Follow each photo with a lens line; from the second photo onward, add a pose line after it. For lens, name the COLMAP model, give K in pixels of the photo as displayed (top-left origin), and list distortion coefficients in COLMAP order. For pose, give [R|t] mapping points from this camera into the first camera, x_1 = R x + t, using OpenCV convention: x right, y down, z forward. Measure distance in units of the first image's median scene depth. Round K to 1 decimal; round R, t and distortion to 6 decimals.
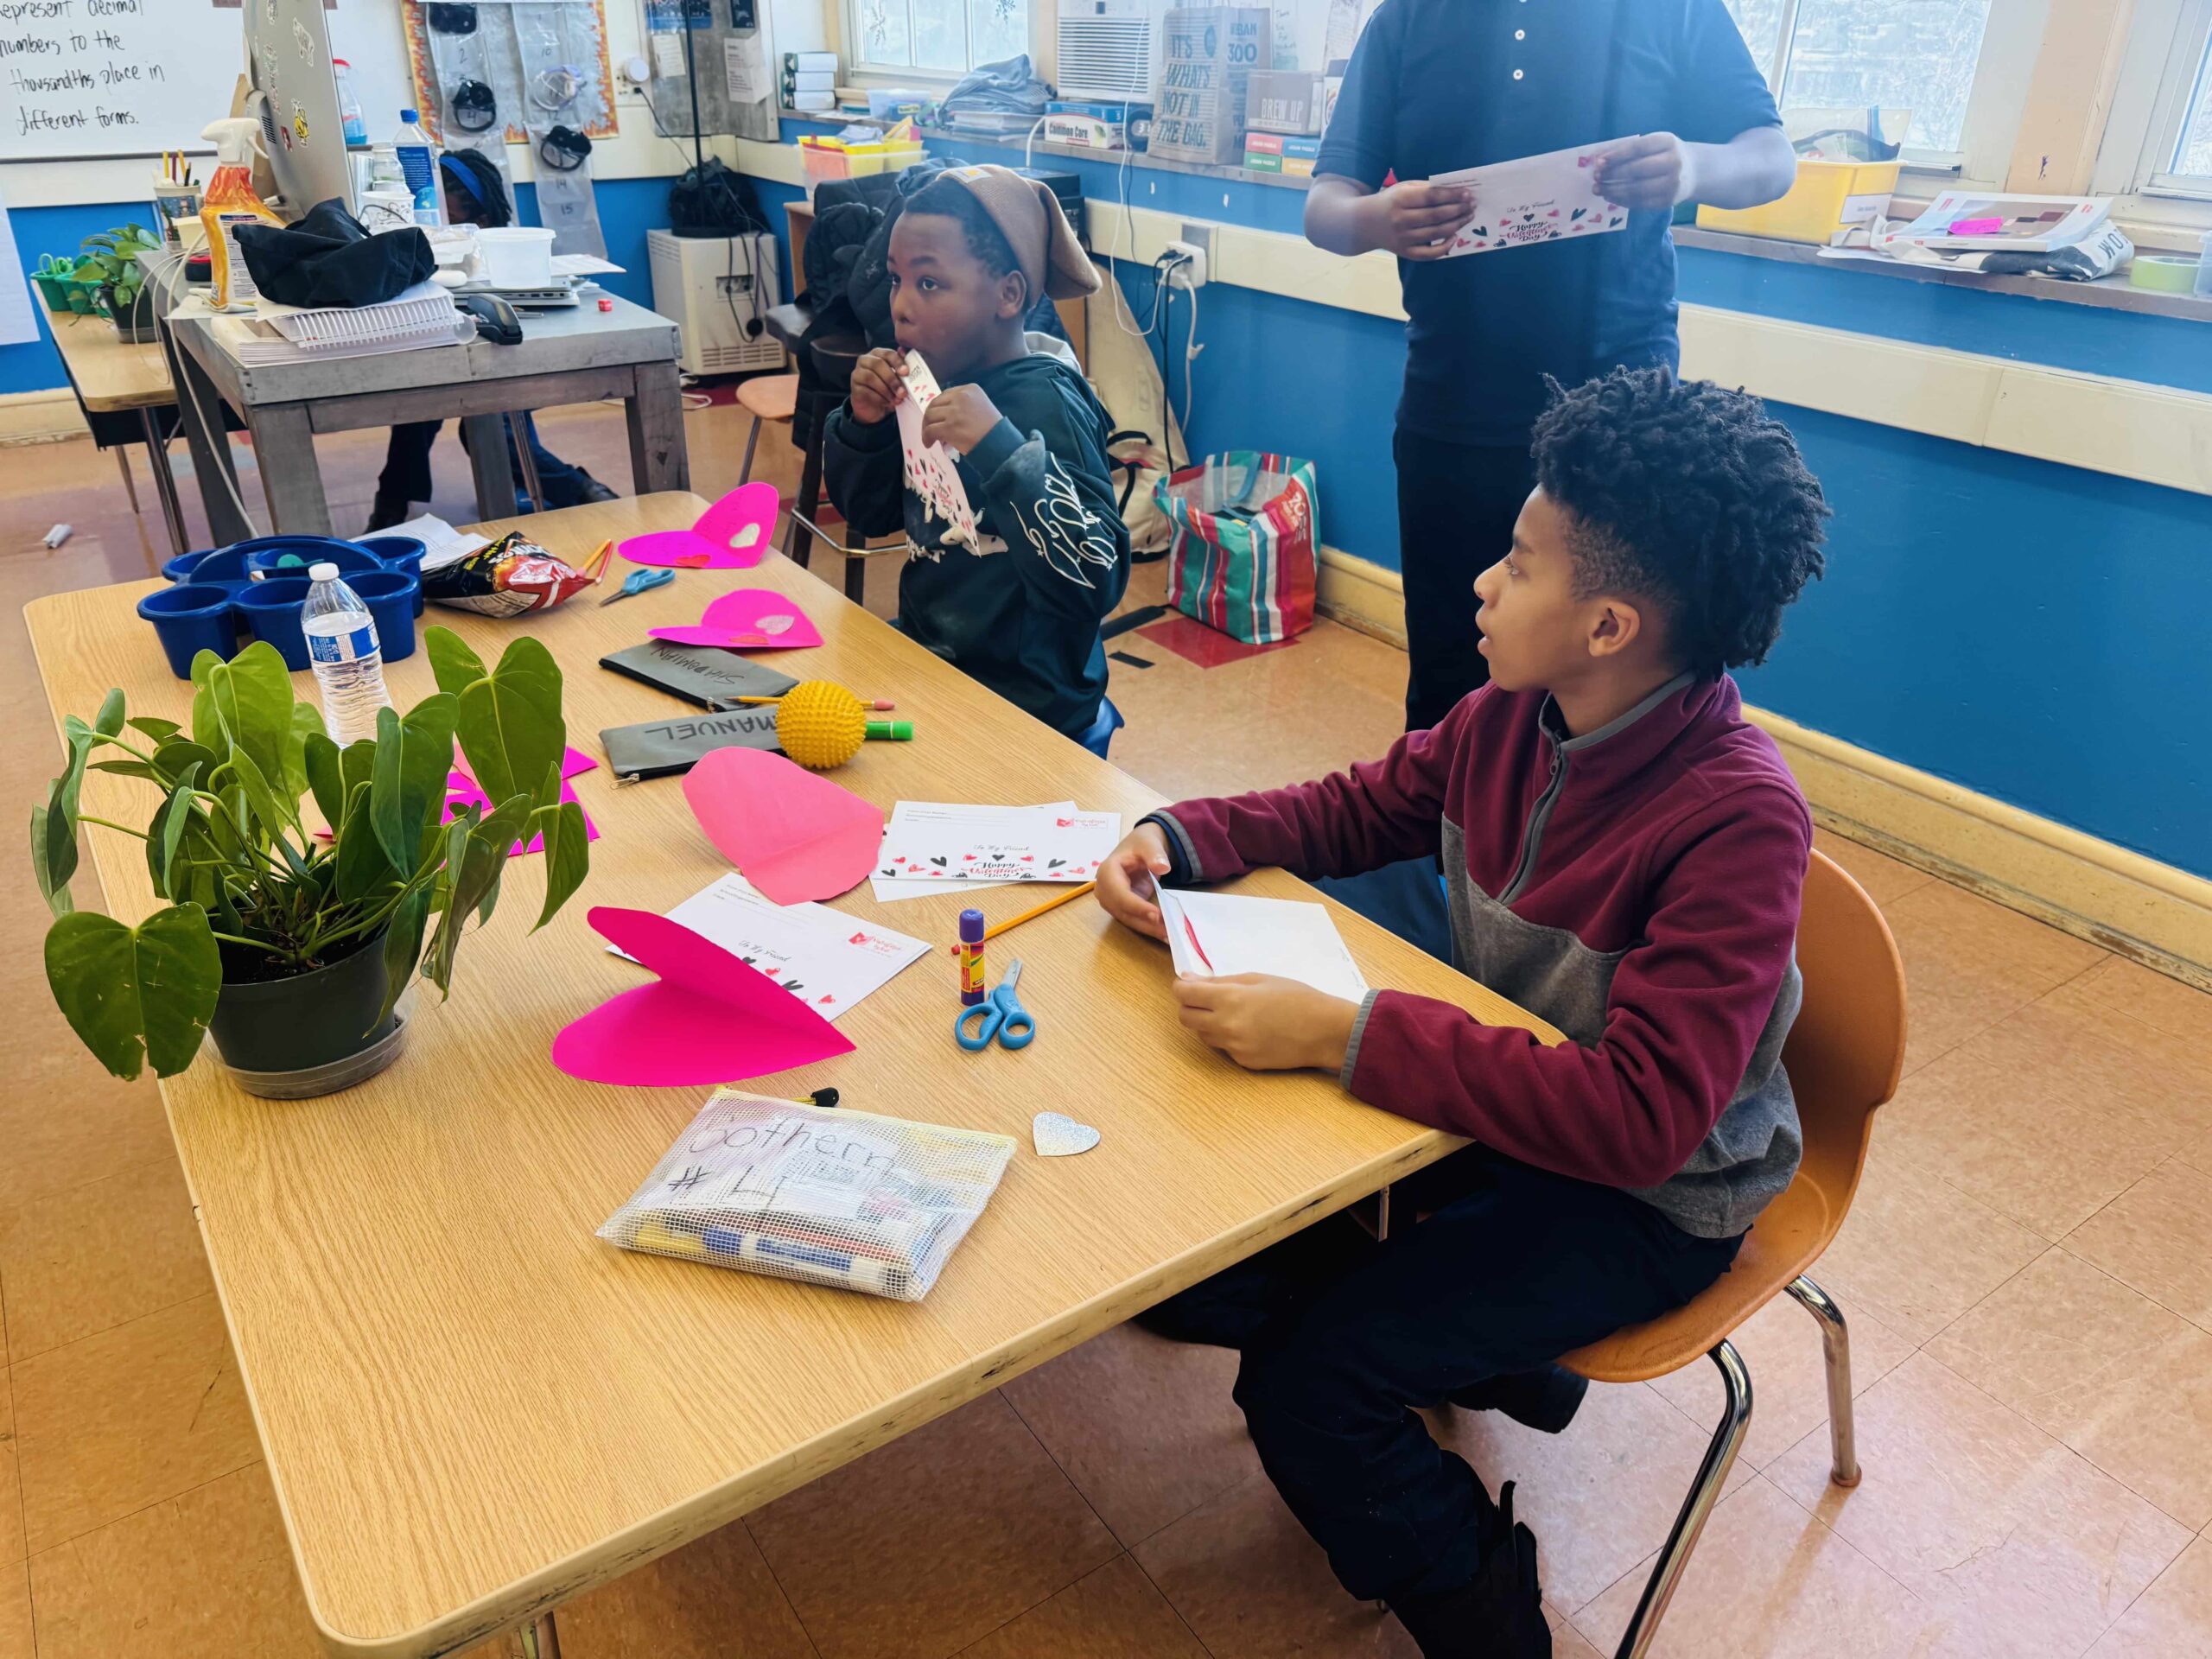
lens RADIAL K [[1613.9, 0, 1106.0], [0, 1613.9, 829.5], [0, 0, 1]] dist [-0.004724, -0.001074]
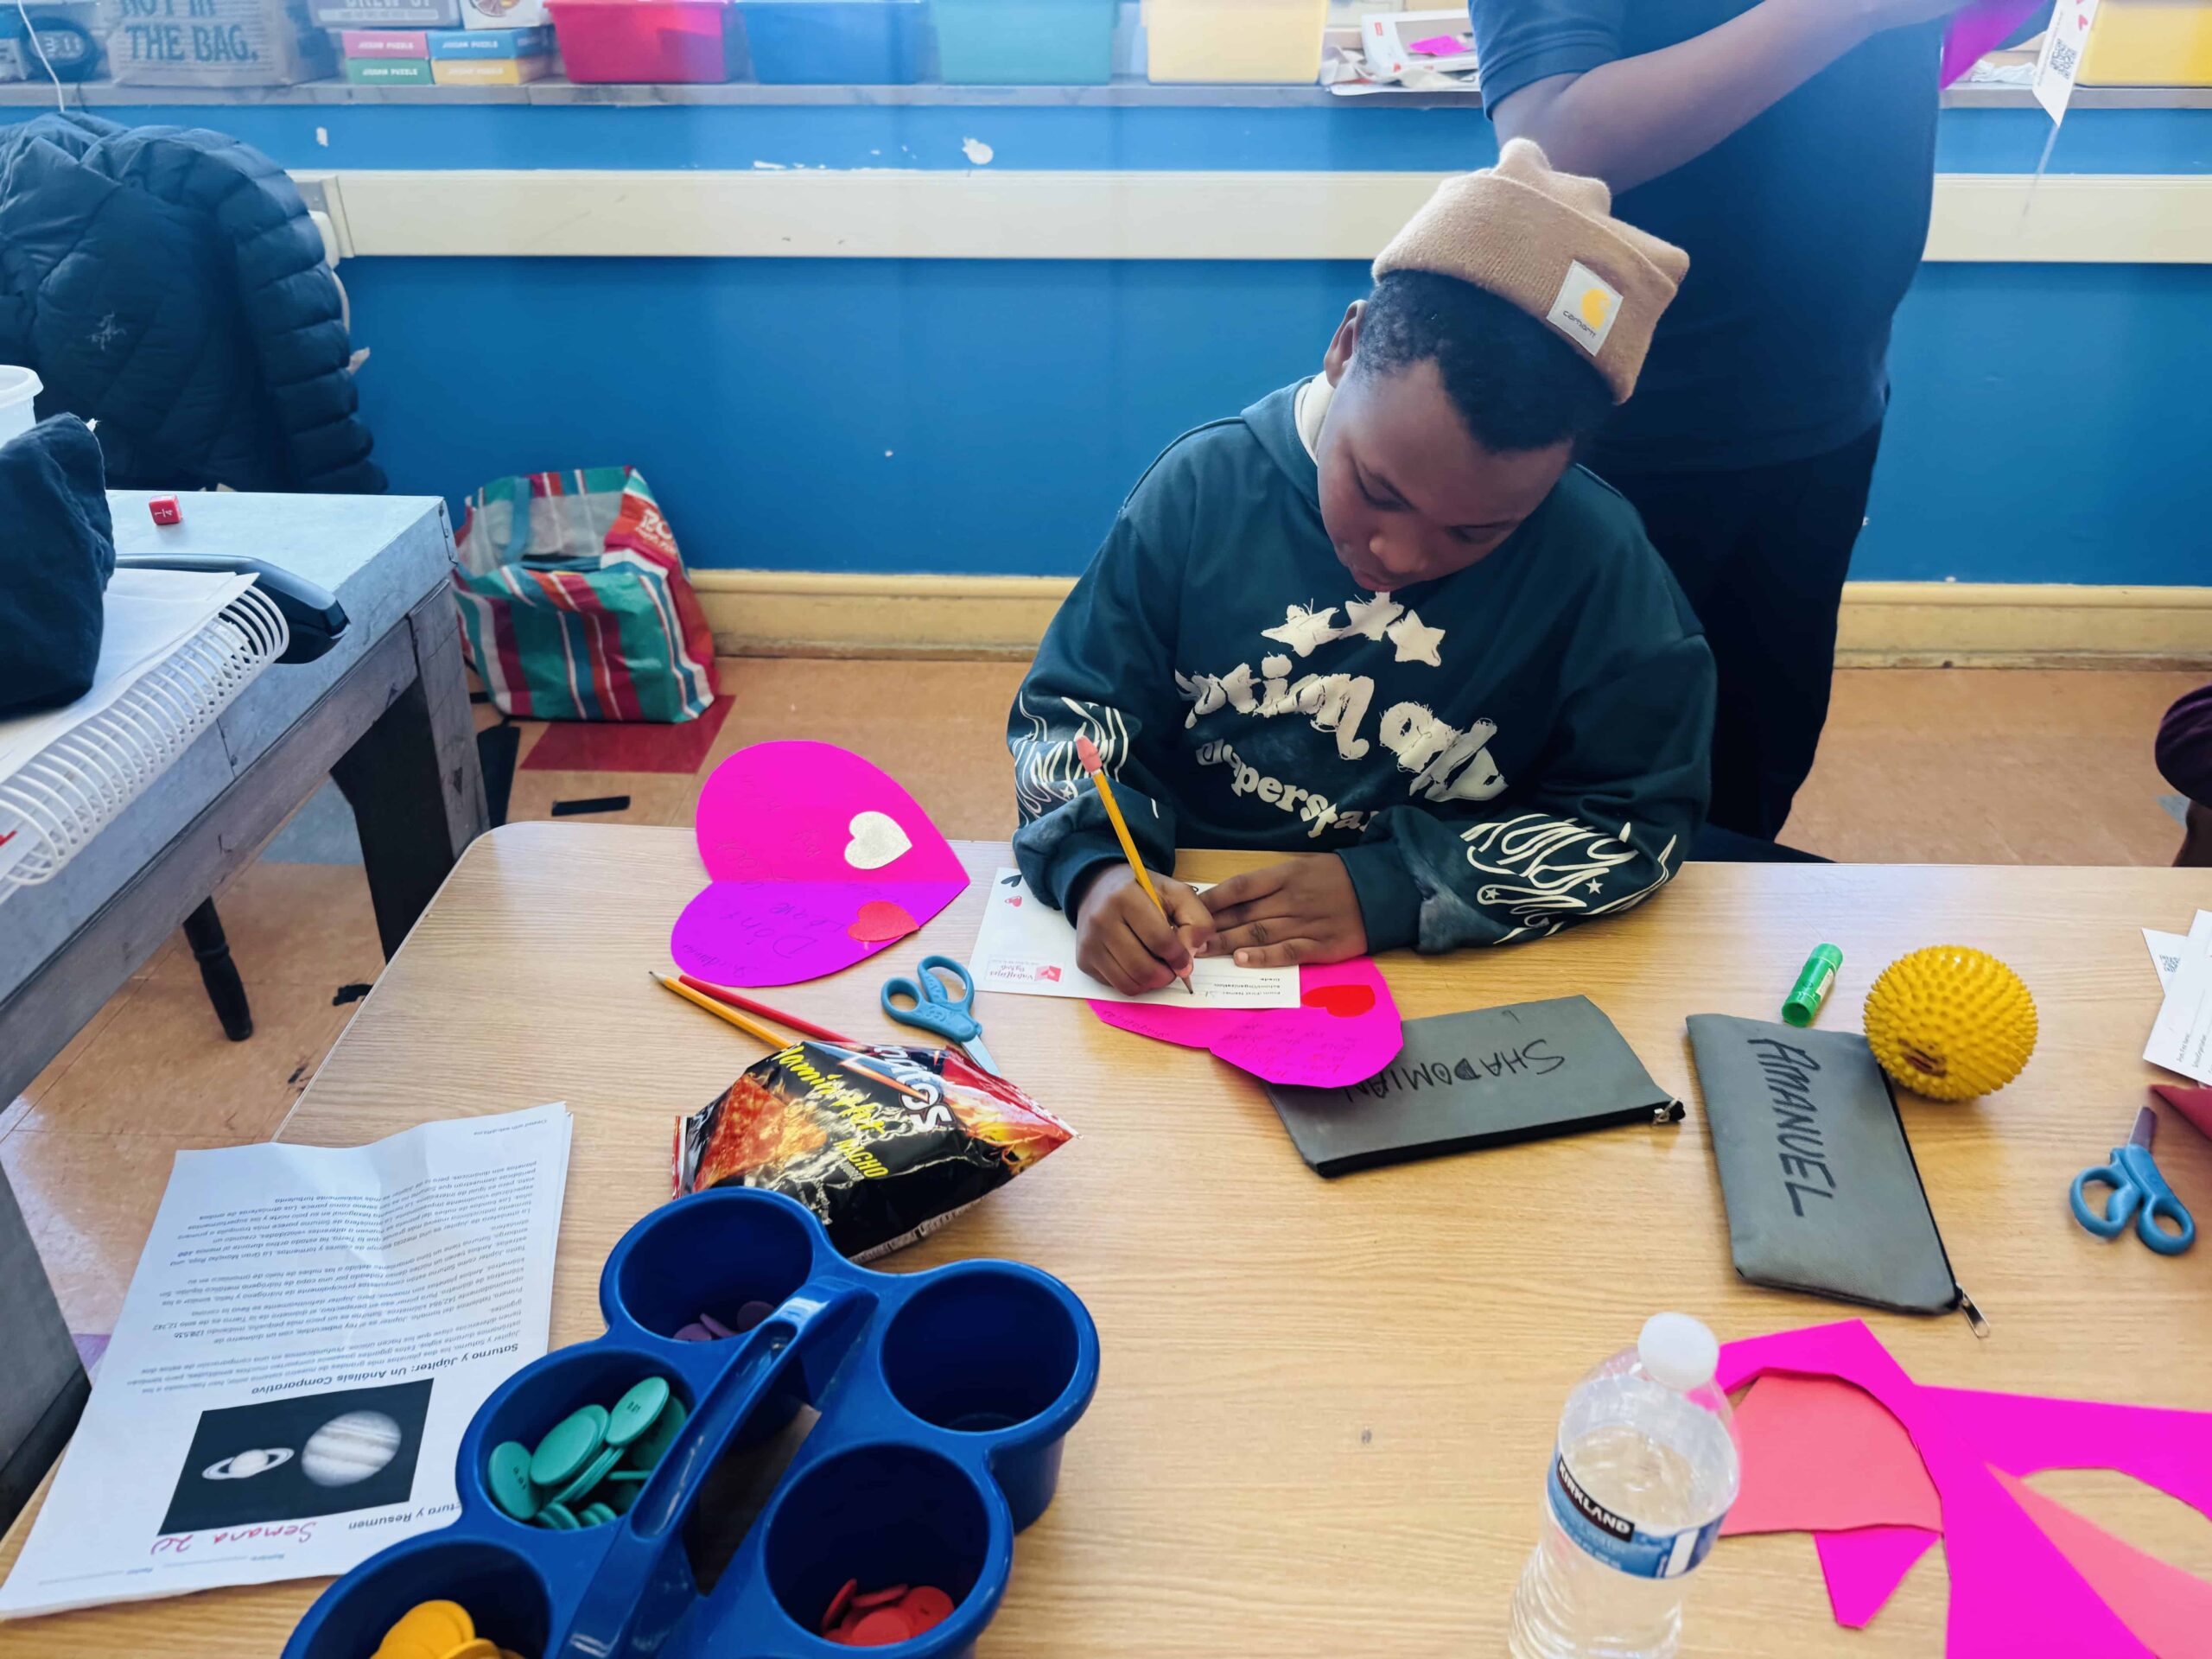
lens RADIAL K [[1613.9, 0, 1106.0], [0, 1613.9, 829.5], [0, 0, 1]] dist [-0.004724, -0.001074]
pose [[0.613874, -0.440496, 0.655073, -0.310079], [0.374715, 0.892986, 0.249329, -0.187408], [-0.694800, 0.092409, 0.713242, 0.339469]]
